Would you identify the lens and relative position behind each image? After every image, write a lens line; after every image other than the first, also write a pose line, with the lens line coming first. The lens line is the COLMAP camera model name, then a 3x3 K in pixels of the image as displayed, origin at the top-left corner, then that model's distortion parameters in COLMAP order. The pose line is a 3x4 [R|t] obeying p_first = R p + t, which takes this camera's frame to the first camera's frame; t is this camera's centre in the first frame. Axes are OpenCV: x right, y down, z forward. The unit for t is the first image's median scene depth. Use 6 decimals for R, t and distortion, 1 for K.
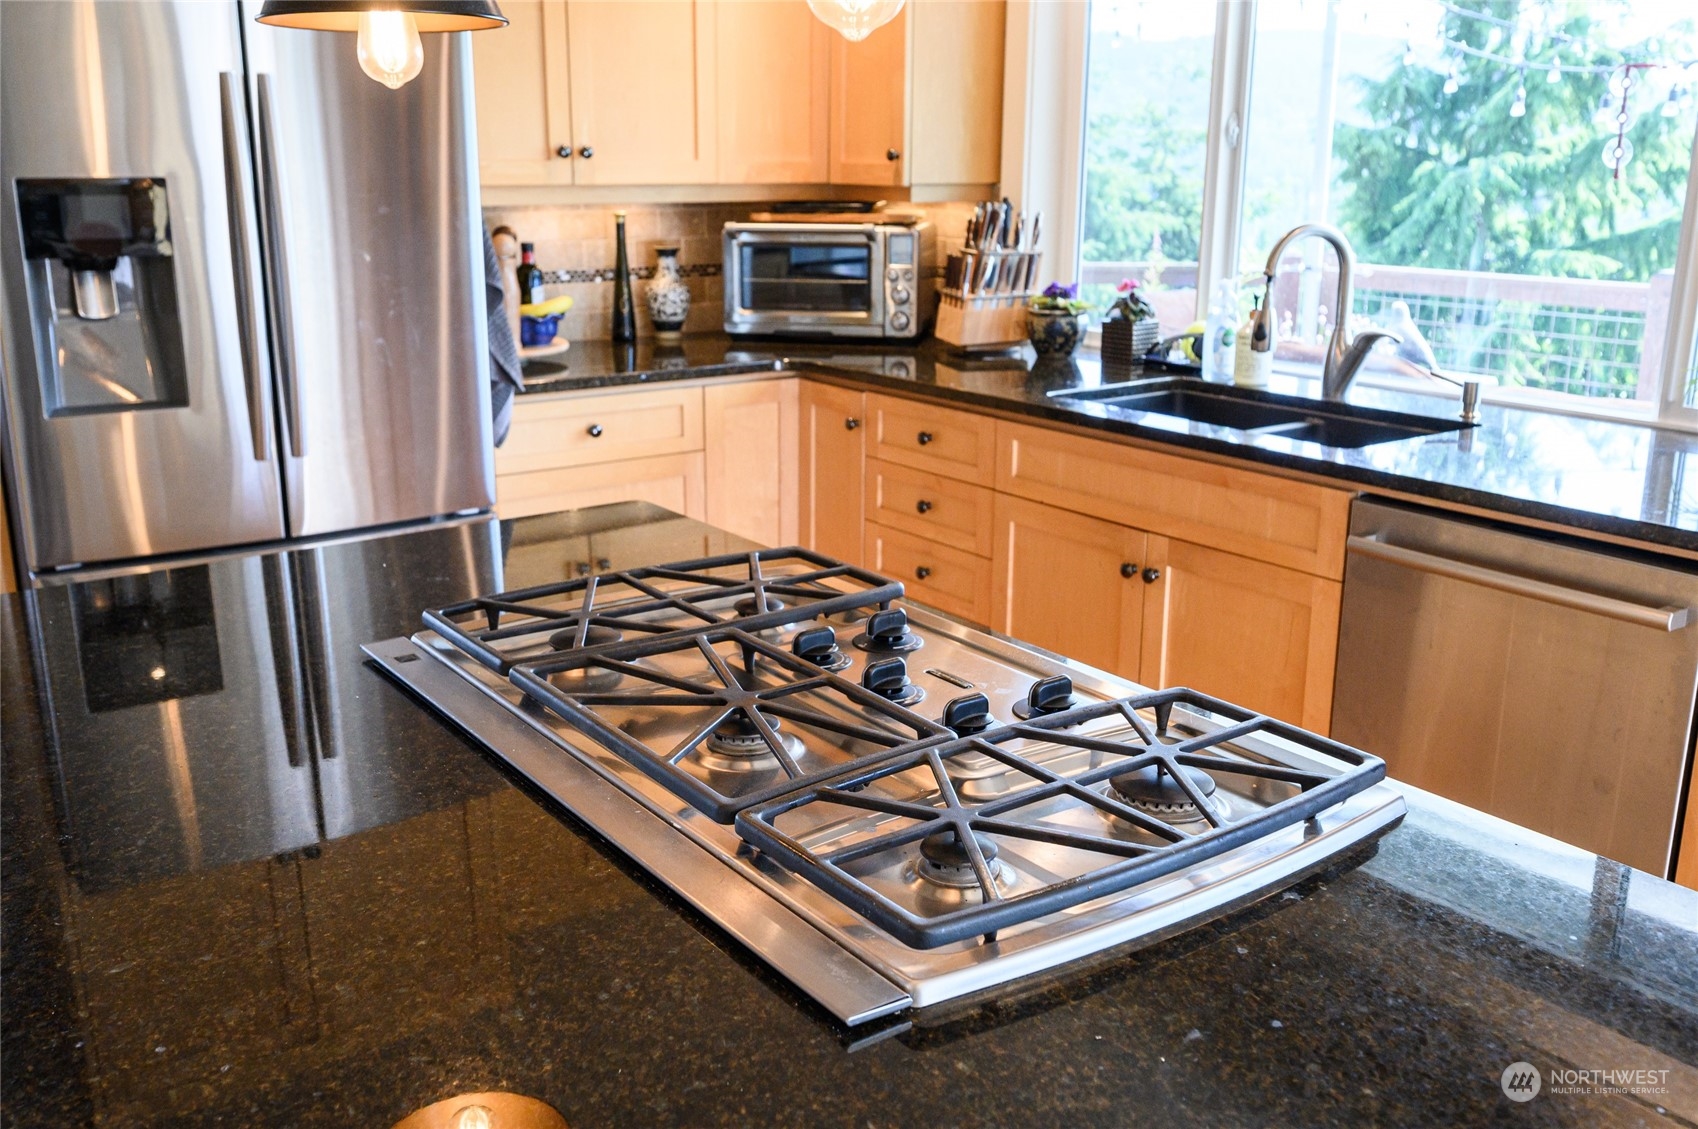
lens RADIAL K [[1481.7, 0, 823.6], [0, 1481.7, 693.5], [0, 0, 1]] dist [0.012216, -0.060289]
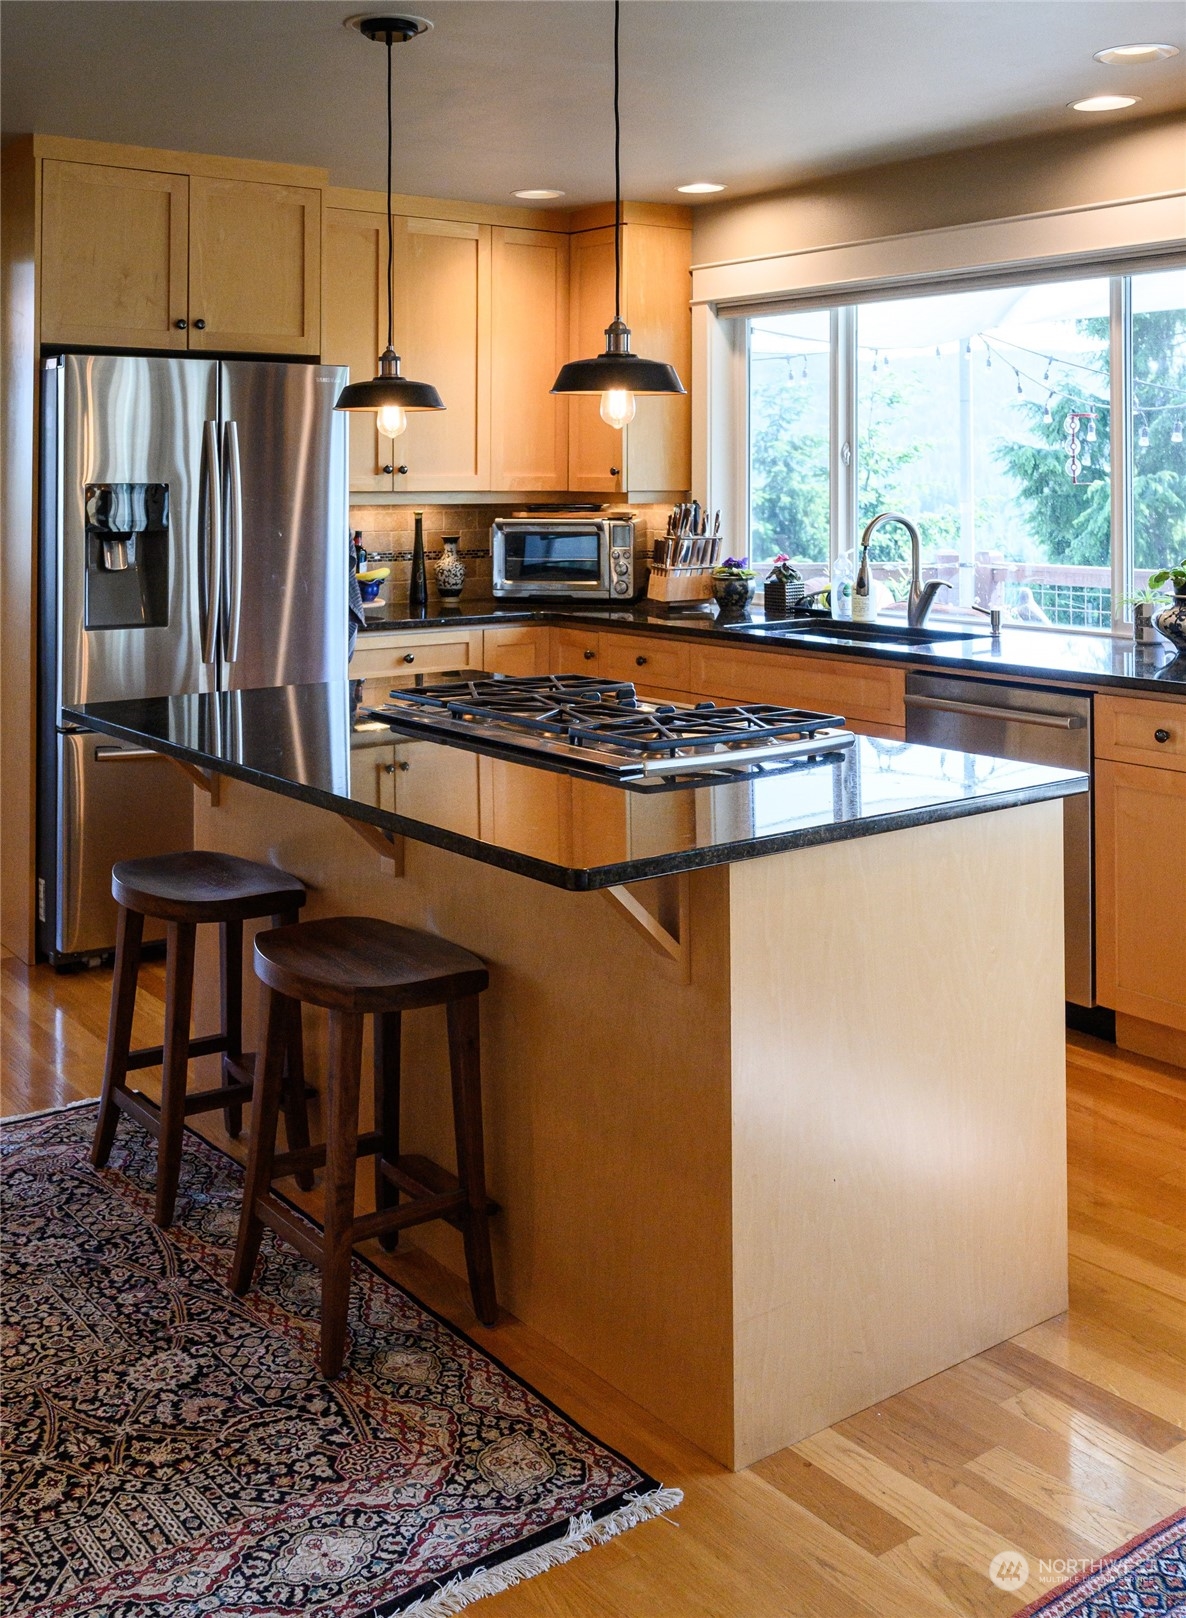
lens RADIAL K [[1618.4, 0, 593.0], [0, 1618.4, 809.0], [0, 0, 1]] dist [-0.012891, -0.002600]
pose [[0.999157, -0.010358, 0.039717, -0.037498], [0.016006, 0.989356, -0.144630, 0.173905], [-0.037796, 0.145143, 0.988688, -0.466369]]
